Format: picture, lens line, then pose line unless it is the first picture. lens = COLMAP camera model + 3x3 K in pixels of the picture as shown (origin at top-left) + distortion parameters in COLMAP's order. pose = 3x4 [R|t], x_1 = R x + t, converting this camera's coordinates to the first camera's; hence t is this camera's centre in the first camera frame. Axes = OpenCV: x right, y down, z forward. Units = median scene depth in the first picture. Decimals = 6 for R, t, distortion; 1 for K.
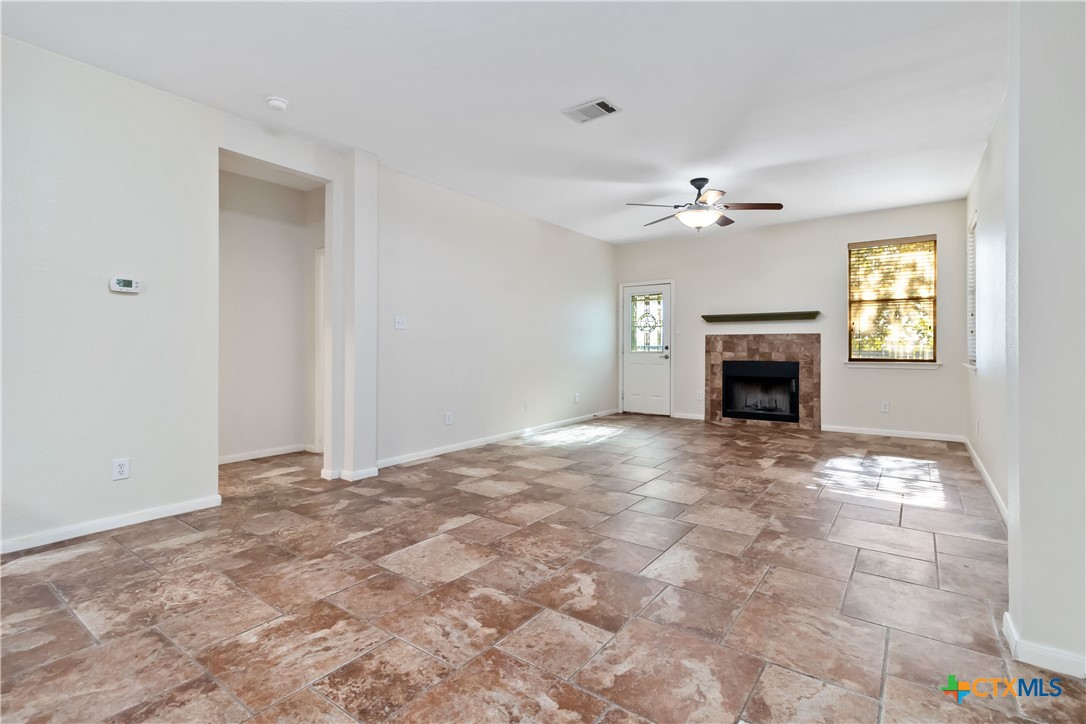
lens RADIAL K [[504.2, 0, 539.3], [0, 504.2, 360.2], [0, 0, 1]] dist [0.001790, 0.000235]
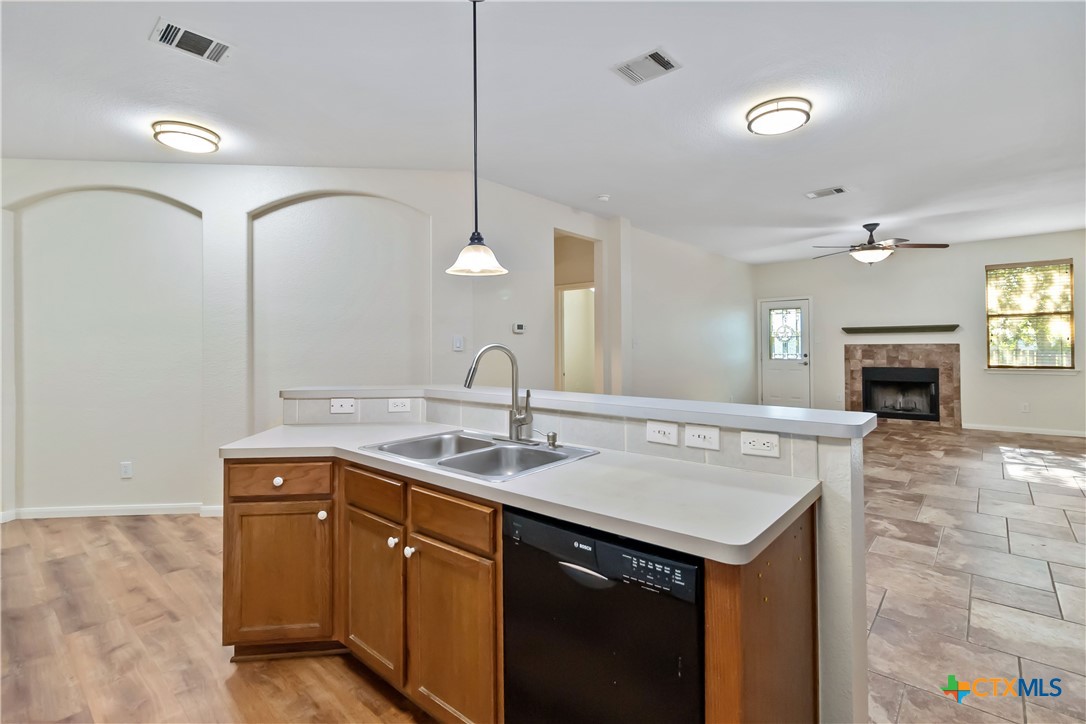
lens RADIAL K [[504.2, 0, 546.5], [0, 504.2, 352.7], [0, 0, 1]] dist [0.001790, 0.000235]
pose [[0.996681, -0.009561, -0.080842, -0.279656], [0.008530, 0.999878, -0.013096, -0.024810], [0.080957, 0.012363, 0.996641, -0.215989]]
